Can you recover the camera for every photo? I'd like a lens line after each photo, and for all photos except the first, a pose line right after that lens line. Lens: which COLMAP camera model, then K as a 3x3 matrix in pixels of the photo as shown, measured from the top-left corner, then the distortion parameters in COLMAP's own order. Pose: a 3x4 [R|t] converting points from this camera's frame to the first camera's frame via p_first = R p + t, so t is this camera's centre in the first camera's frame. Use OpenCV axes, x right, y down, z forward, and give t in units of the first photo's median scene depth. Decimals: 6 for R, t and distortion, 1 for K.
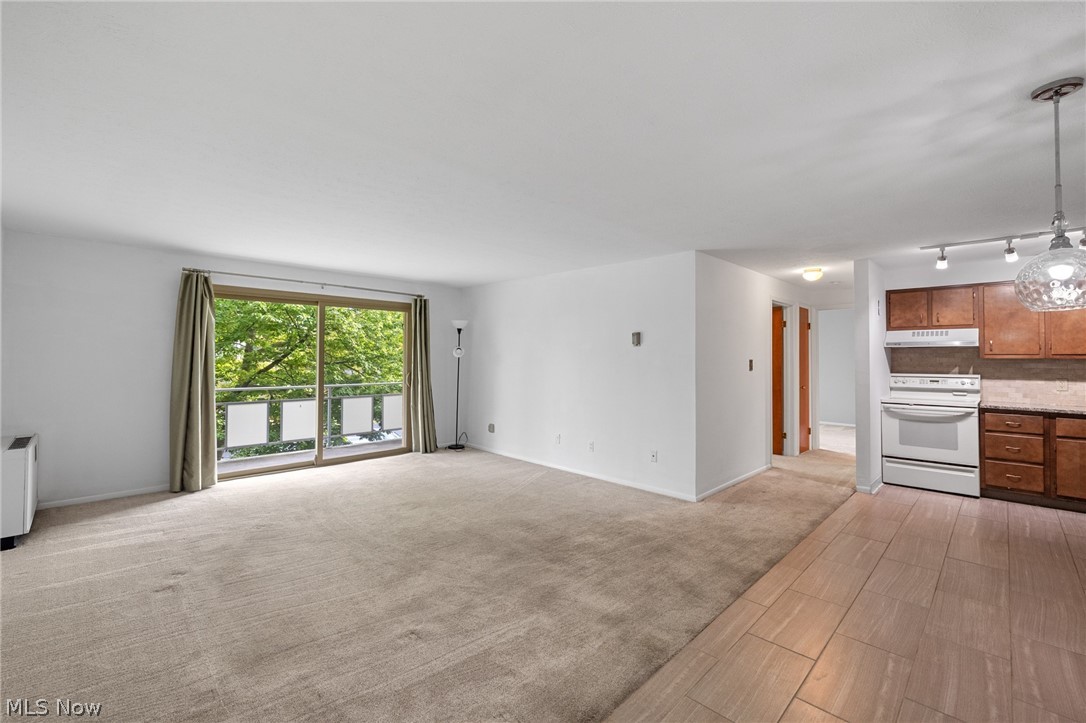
lens RADIAL K [[458.9, 0, 548.0], [0, 458.9, 347.5], [0, 0, 1]] dist [-0.000861, -0.000564]
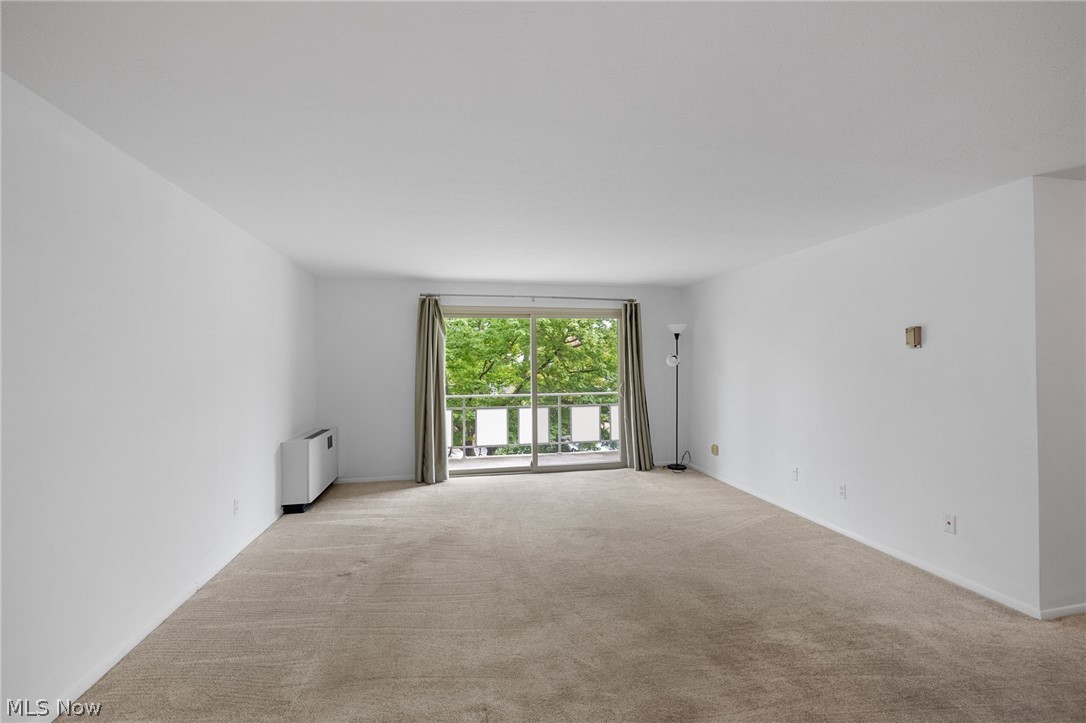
lens RADIAL K [[458.9, 0, 547.2], [0, 458.9, 358.7], [0, 0, 1]] dist [-0.000861, -0.000564]
pose [[0.833608, -0.017702, -0.552073, 0.129941], [0.023460, 0.999719, 0.003368, -0.002267], [0.551858, -0.015759, 0.833789, 0.192334]]
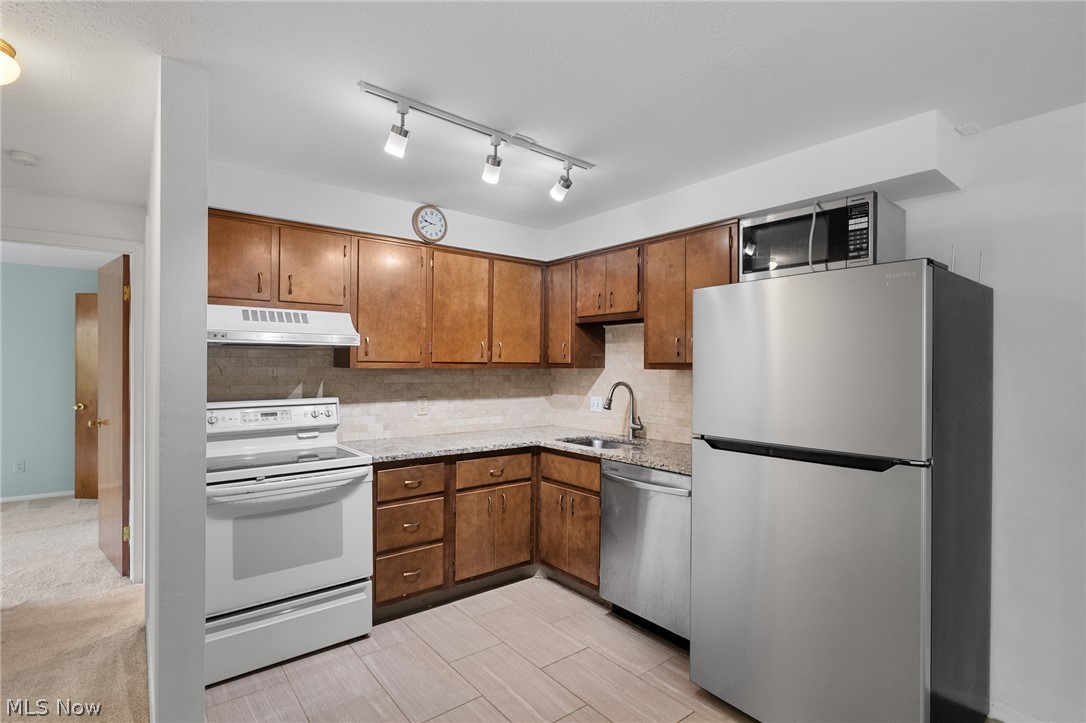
lens RADIAL K [[525.6, 0, 549.2], [0, 525.6, 362.3], [0, 0, 1]] dist [-0.005642, -0.000366]
pose [[0.119910, -0.001579, 0.992784, 0.381170], [-0.027816, 0.999601, 0.004949, 0.007273], [-0.992395, -0.028209, 0.119818, 0.756079]]
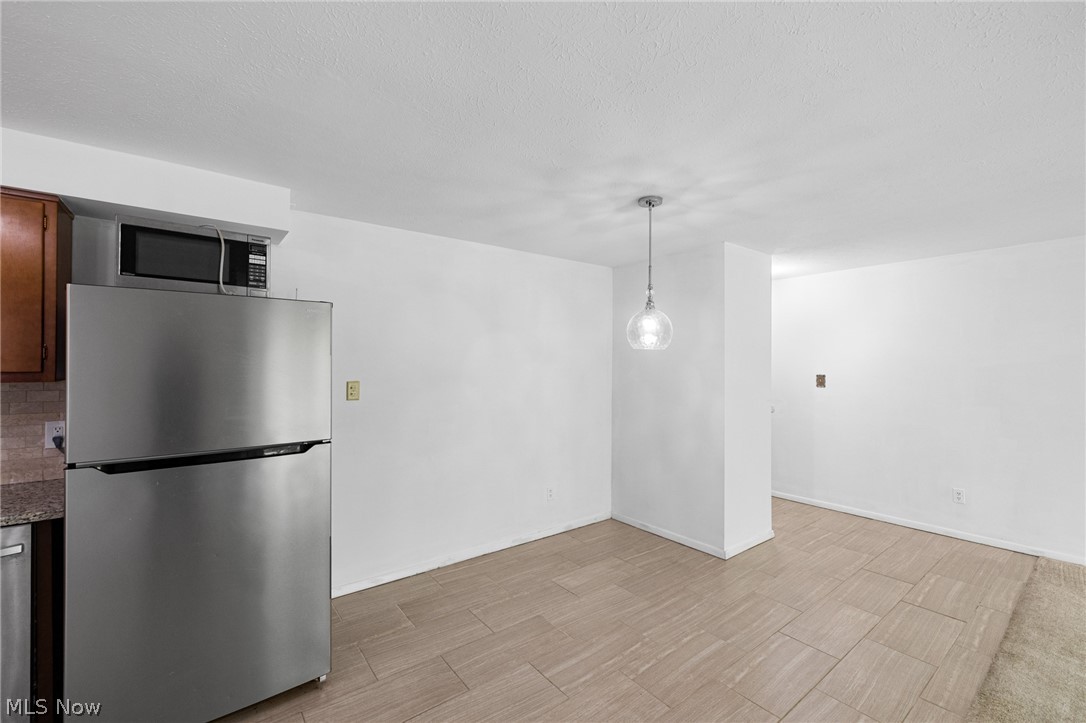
lens RADIAL K [[458.9, 0, 552.9], [0, 458.9, 357.8], [0, 0, 1]] dist [-0.000861, -0.000564]
pose [[-0.991812, -0.007721, 0.127475, 0.484008], [-0.011867, 0.999424, -0.031791, -0.000838], [-0.127156, -0.033043, -0.991332, 0.983722]]
